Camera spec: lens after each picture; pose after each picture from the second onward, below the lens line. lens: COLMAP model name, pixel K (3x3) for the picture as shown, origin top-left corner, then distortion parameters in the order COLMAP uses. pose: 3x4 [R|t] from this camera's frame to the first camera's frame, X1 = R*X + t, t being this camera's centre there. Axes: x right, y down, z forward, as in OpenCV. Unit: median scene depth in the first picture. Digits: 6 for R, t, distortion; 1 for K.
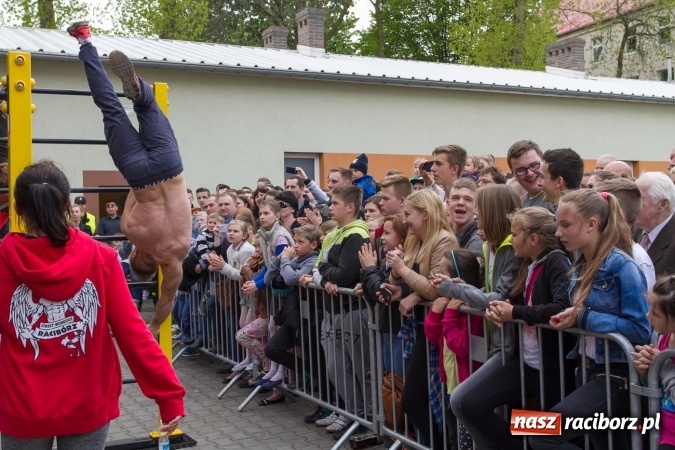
lens RADIAL K [[625.0, 0, 337.5], [0, 625.0, 225.0], [0, 0, 1]] dist [-0.008145, -0.012554]
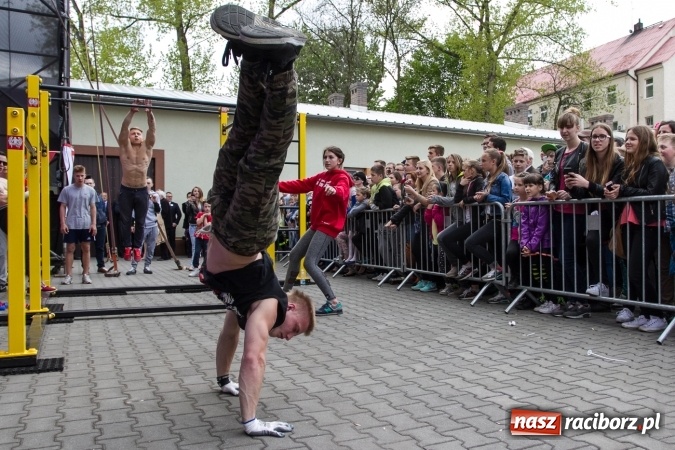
lens RADIAL K [[625.0, 0, 337.5], [0, 625.0, 225.0], [0, 0, 1]] dist [-0.008145, -0.012554]
pose [[0.999565, 0.026216, -0.013484, -0.059002], [-0.027634, 0.992534, -0.118795, 0.193157], [0.010269, 0.119116, 0.992827, -0.512735]]
